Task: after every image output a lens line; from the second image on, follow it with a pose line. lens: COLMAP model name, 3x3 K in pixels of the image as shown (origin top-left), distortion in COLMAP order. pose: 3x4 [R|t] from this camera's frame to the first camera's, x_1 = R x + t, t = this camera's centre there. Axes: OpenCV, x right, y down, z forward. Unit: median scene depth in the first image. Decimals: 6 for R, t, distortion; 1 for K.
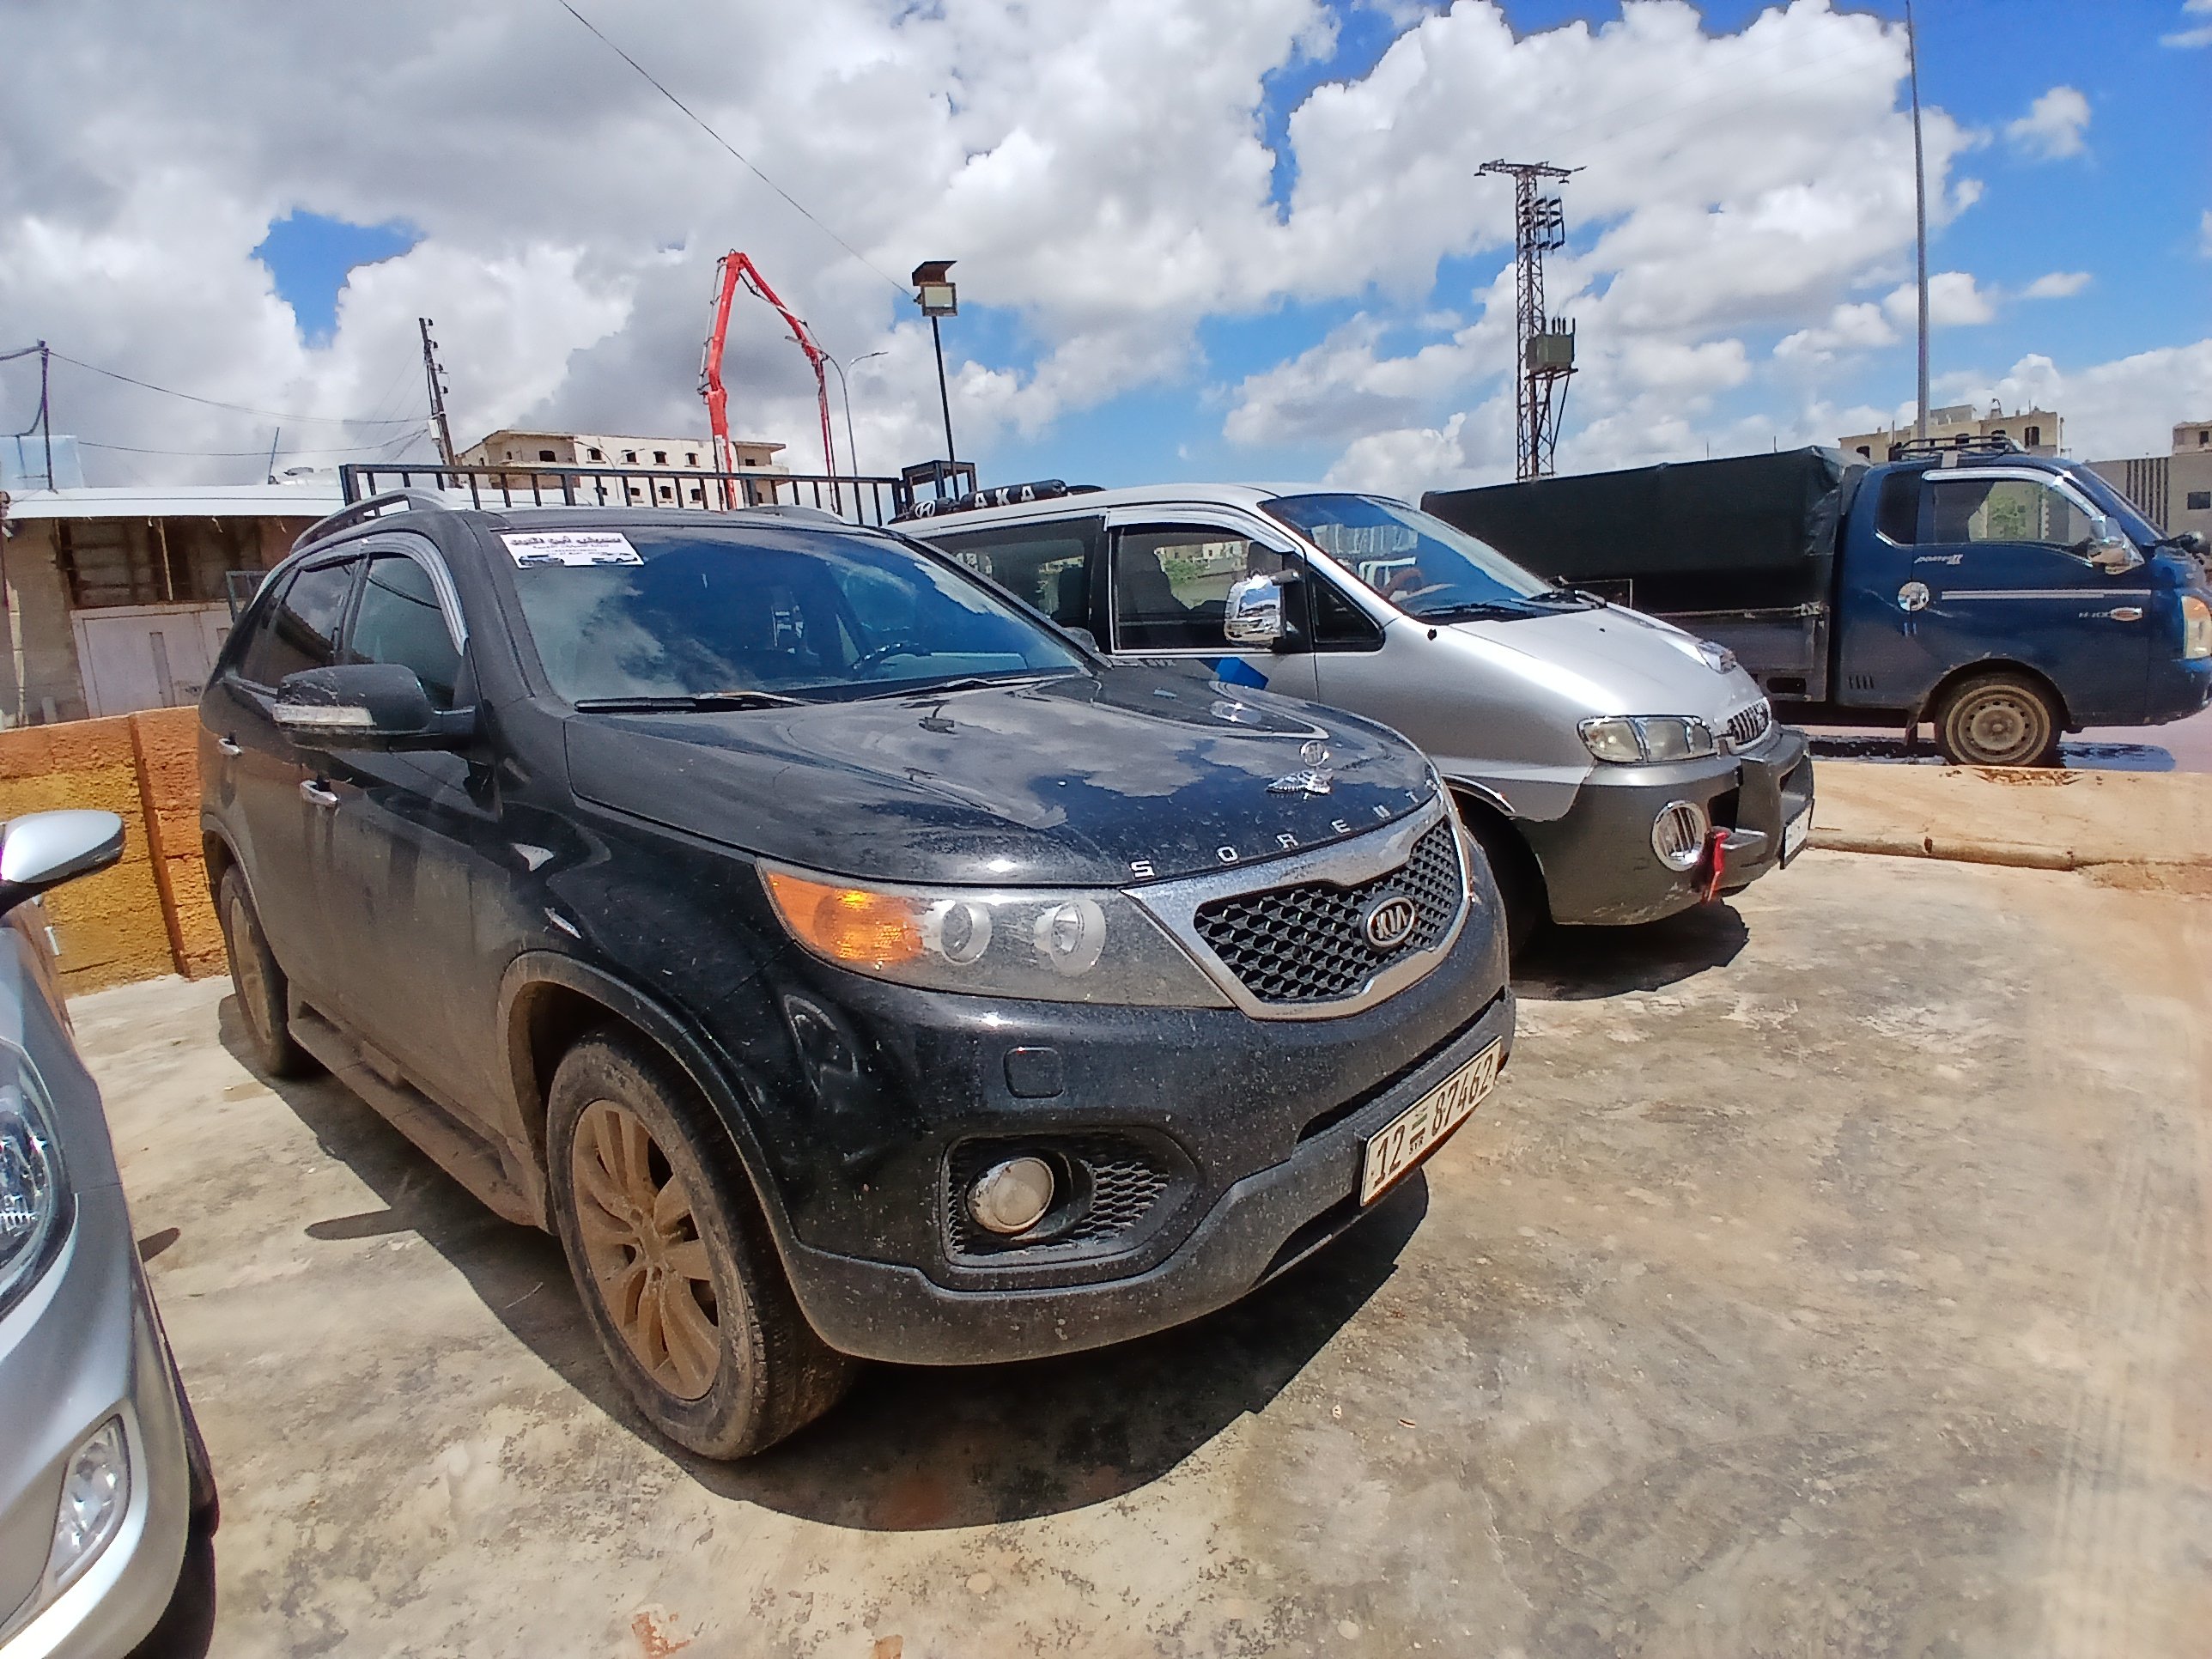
lens RADIAL K [[1104.8, 0, 1106.9], [0, 1104.8, 815.4], [0, 0, 1]] dist [-0.002066, -0.043822]
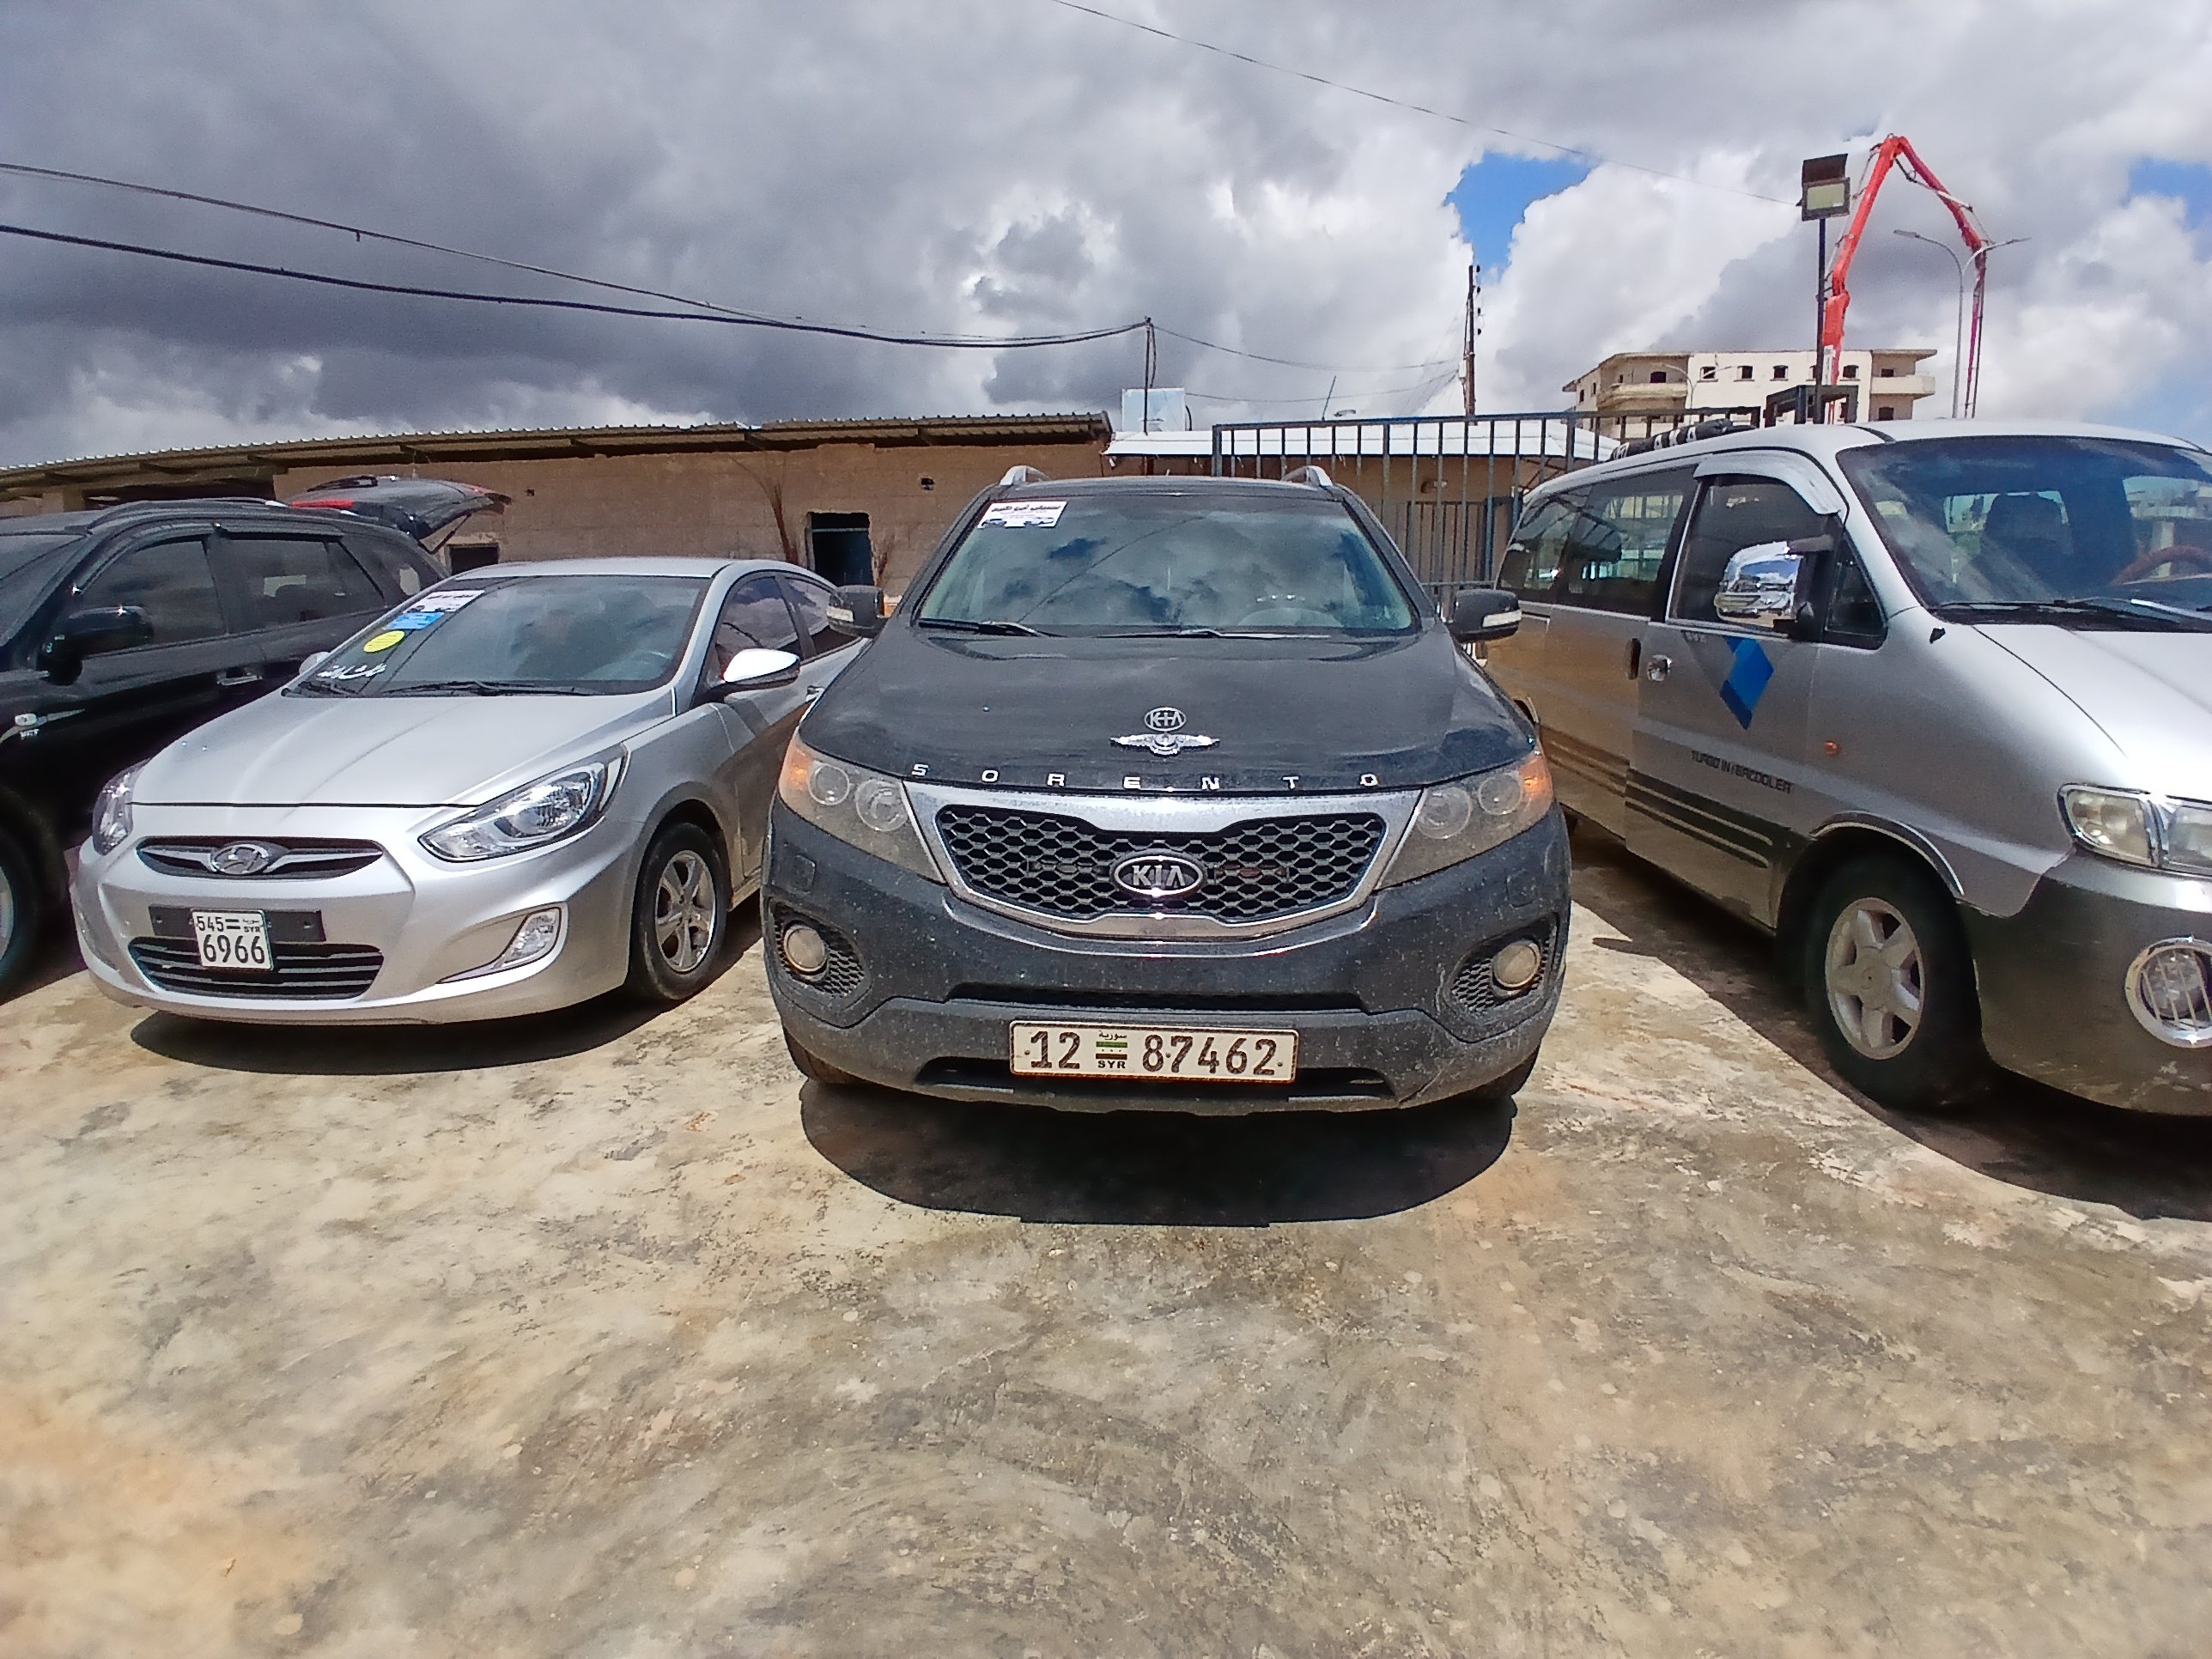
lens RADIAL K [[1104.8, 0, 1106.9], [0, 1104.8, 815.4], [0, 0, 1]] dist [-0.002066, -0.043822]
pose [[0.618184, 0.219494, -0.754765, 0.948315], [-0.169411, 0.974858, 0.144744, -0.104829], [0.767560, 0.038387, 0.639827, 0.215672]]
